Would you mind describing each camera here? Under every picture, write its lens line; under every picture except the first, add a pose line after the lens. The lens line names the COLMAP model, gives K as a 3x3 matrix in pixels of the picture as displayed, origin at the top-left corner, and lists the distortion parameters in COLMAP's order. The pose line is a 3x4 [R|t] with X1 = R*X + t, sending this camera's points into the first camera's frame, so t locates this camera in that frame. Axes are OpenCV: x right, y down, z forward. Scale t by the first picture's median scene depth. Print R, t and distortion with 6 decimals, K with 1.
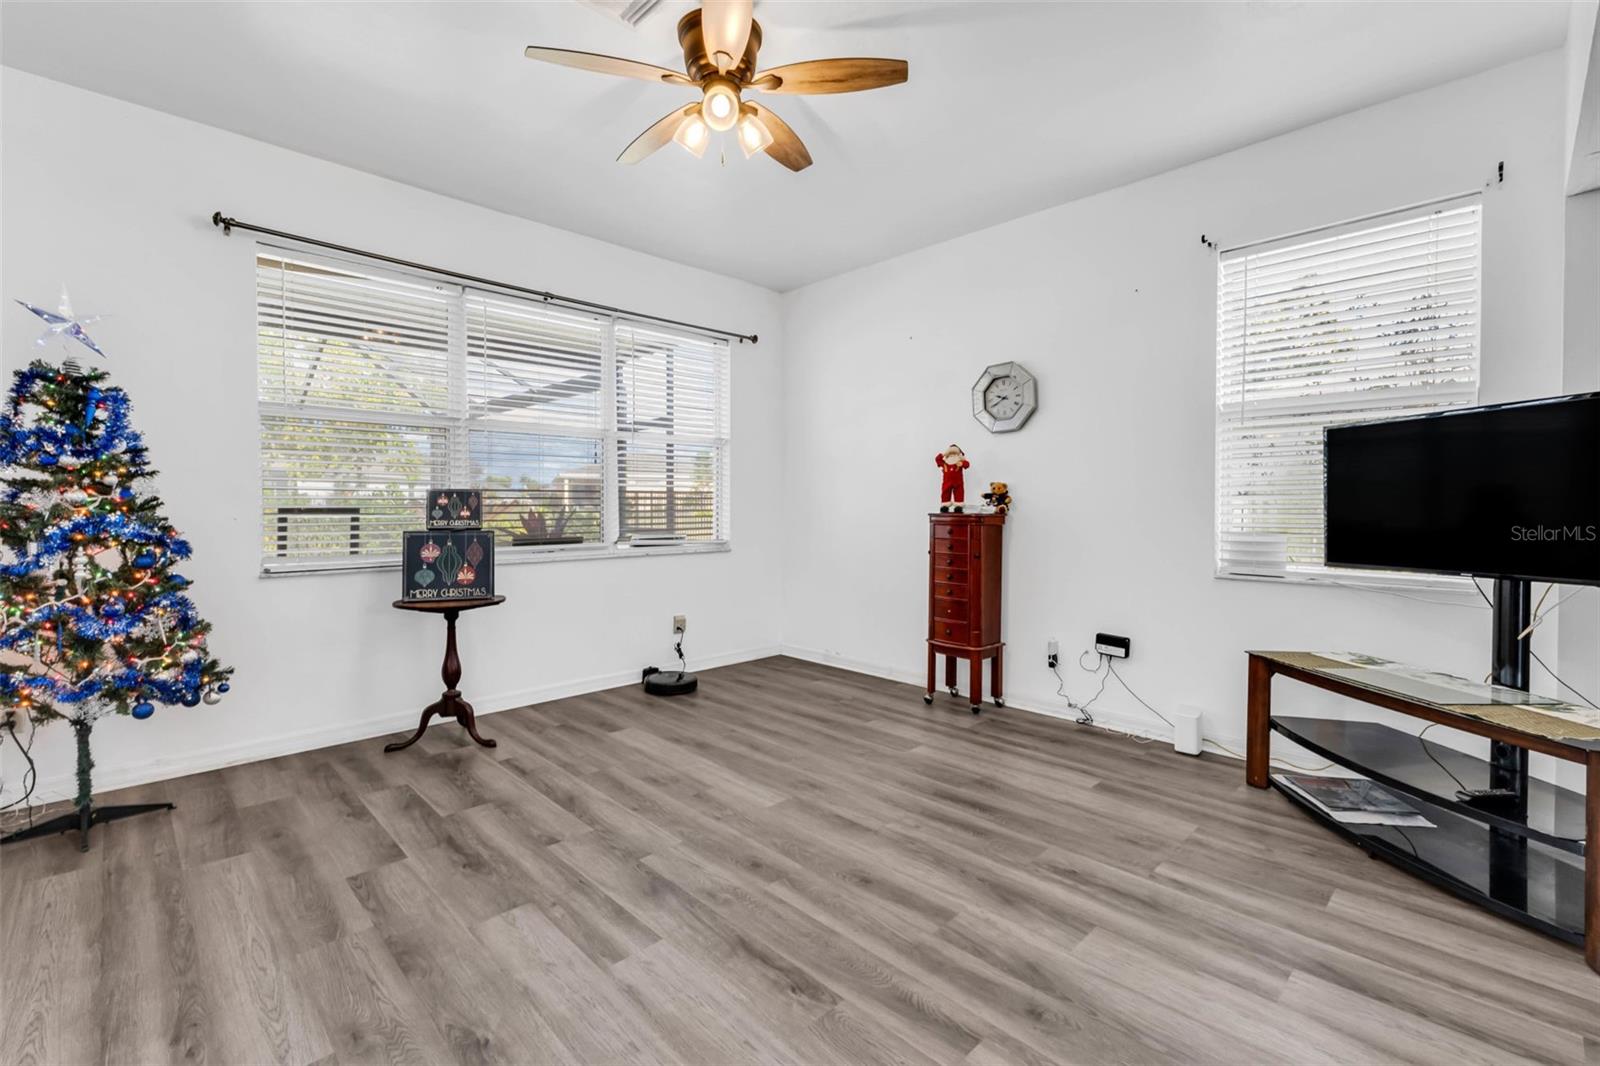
lens RADIAL K [[689.2, 0, 806.8], [0, 689.2, 522.3], [0, 0, 1]] dist [0.008424, -0.000123]
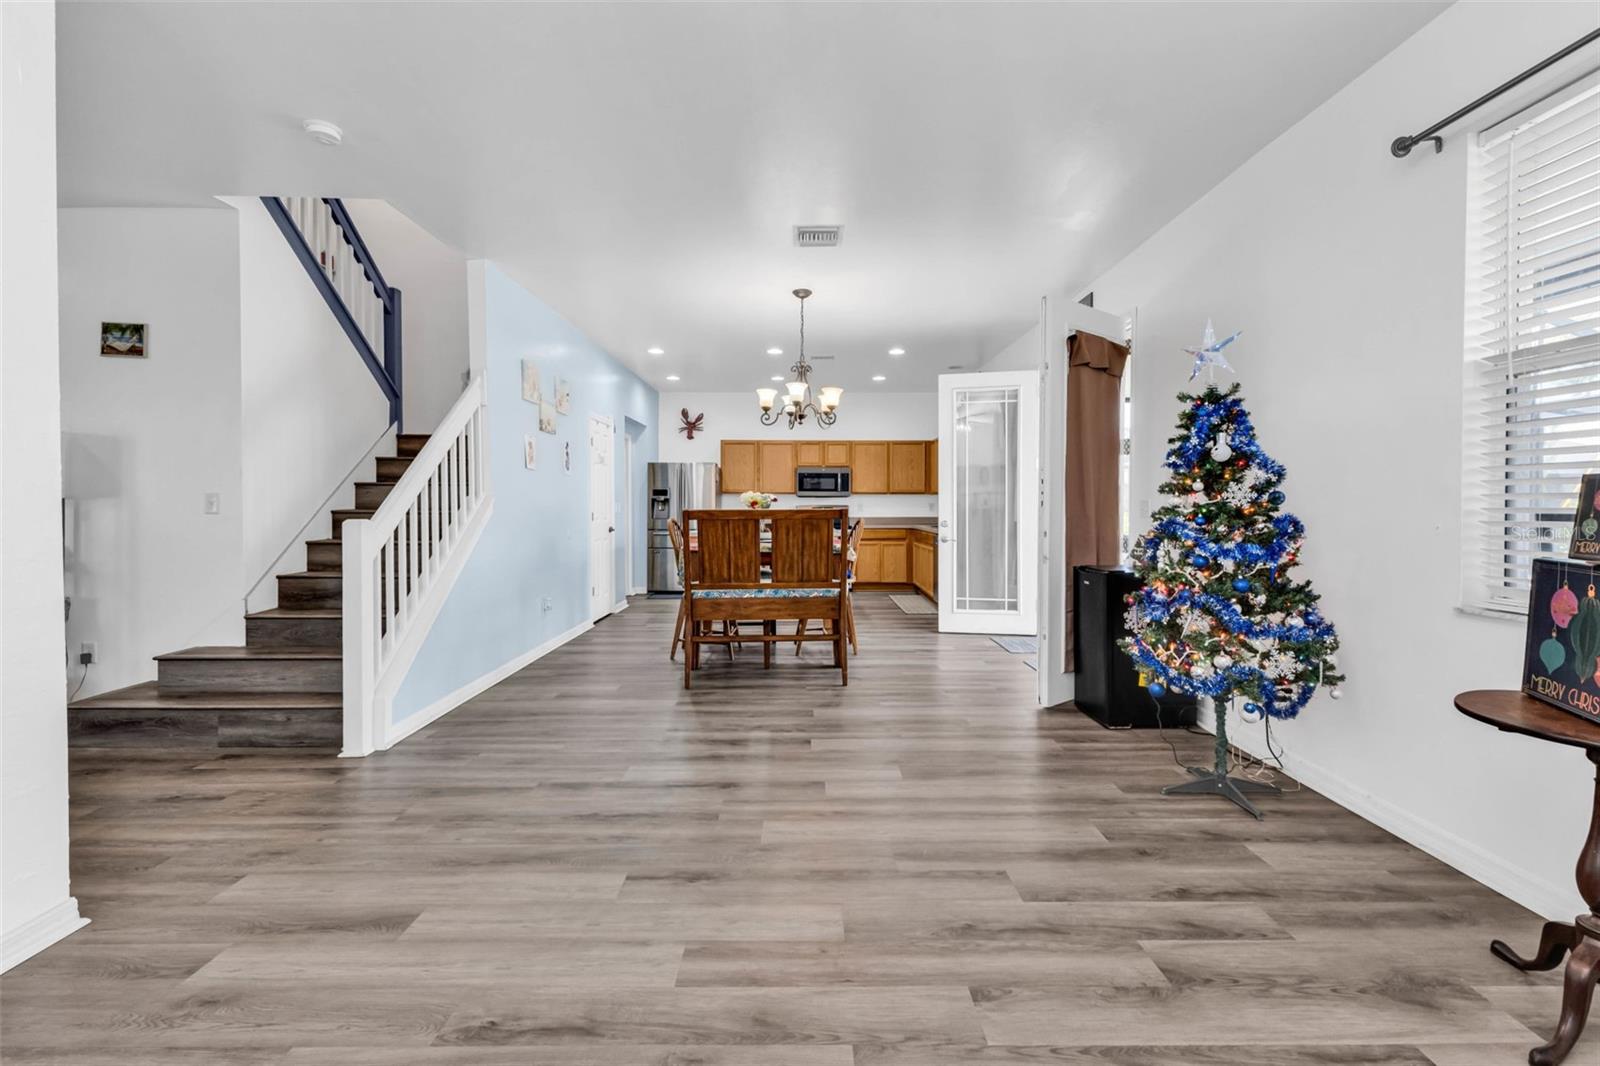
lens RADIAL K [[689.2, 0, 806.8], [0, 689.2, 522.3], [0, 0, 1]] dist [0.008424, -0.000123]
pose [[-0.697557, 0.016490, -0.716339, 0.244386], [-0.018047, 0.999014, 0.040571, -0.036009], [0.716302, 0.041229, -0.696571, 1.361476]]
